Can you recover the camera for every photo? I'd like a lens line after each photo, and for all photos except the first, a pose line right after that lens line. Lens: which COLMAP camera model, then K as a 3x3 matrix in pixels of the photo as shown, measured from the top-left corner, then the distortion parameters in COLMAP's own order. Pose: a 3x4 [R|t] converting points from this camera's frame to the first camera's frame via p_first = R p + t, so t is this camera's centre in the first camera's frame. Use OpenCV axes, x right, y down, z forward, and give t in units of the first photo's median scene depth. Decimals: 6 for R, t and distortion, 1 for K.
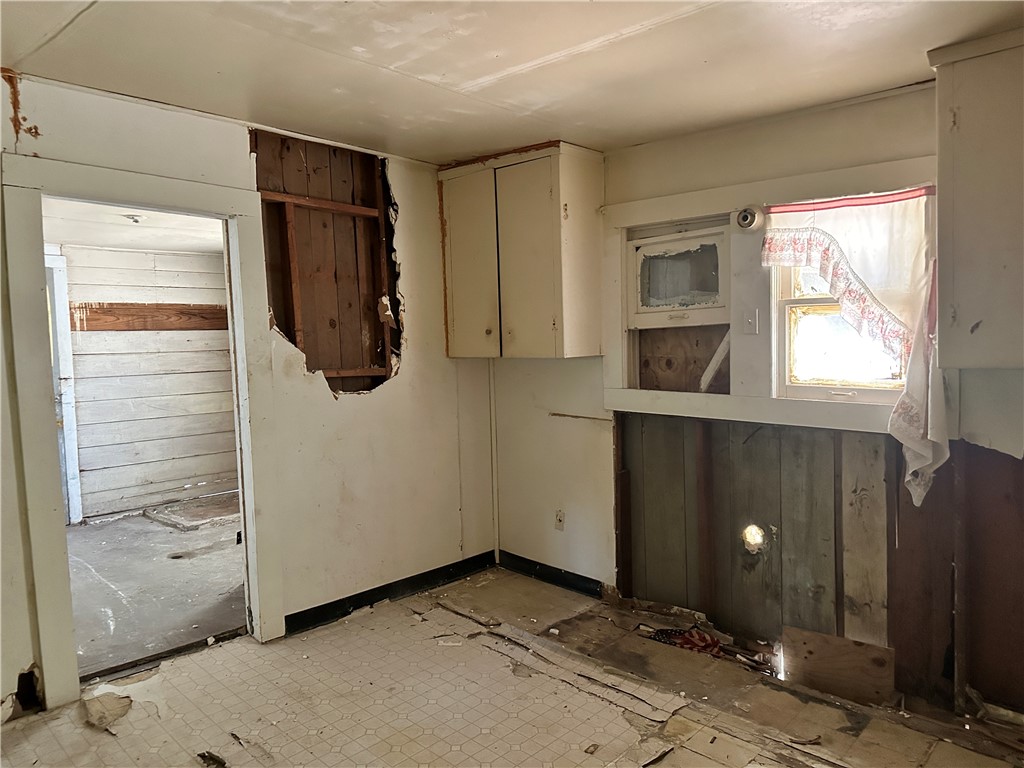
lens RADIAL K [[720.3, 0, 517.1], [0, 720.3, 380.7], [0, 0, 1]] dist [0.122502, -0.199970]
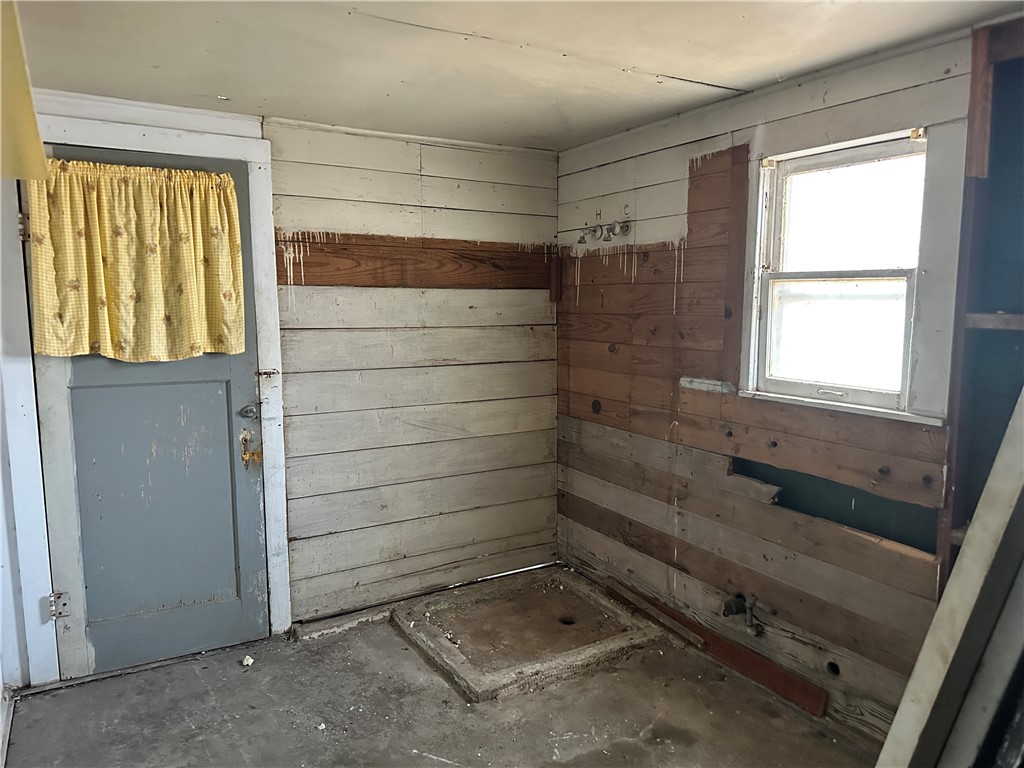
lens RADIAL K [[719.9, 0, 516.5], [0, 719.9, 388.9], [0, 0, 1]] dist [0.117263, -0.155007]
pose [[0.960581, 0.051971, -0.273100, -0.441524], [-0.036058, 0.997364, 0.062970, -0.047861], [0.275653, -0.050640, 0.959923, 0.806588]]
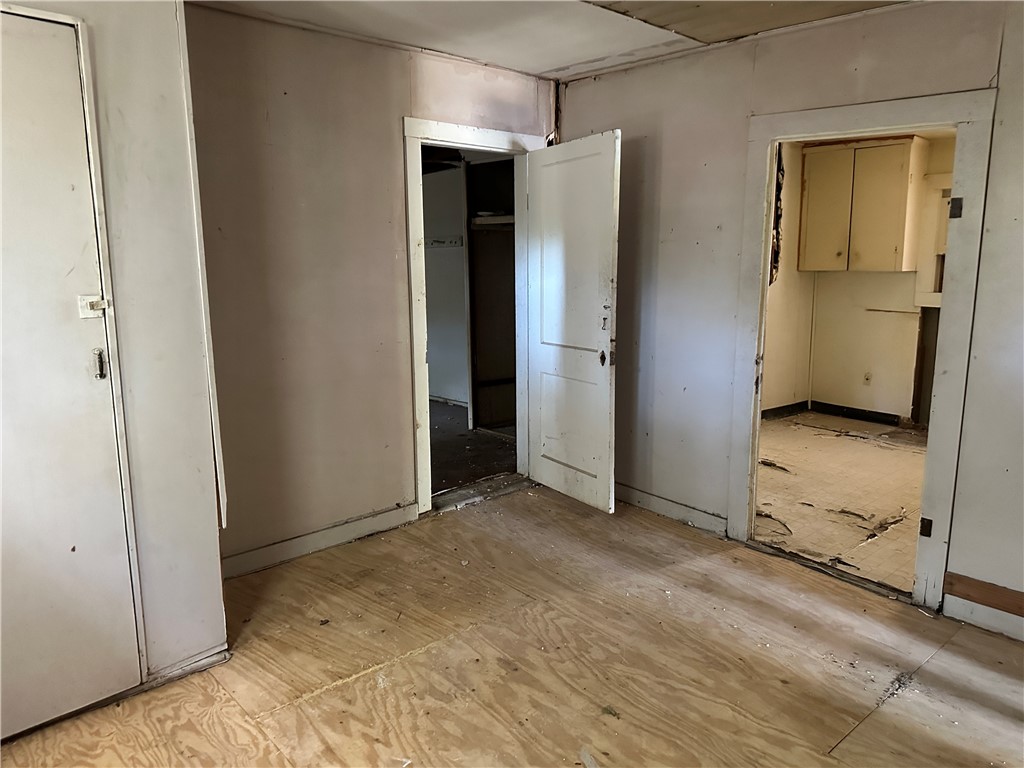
lens RADIAL K [[730.6, 0, 513.0], [0, 730.6, 381.0], [0, 0, 1]] dist [-0.000854, 0.000060]
pose [[0.996437, 0.035942, -0.076293, -0.633351], [-0.028391, 0.994796, 0.097853, 0.072612], [0.079413, -0.095338, 0.992272, -0.672331]]
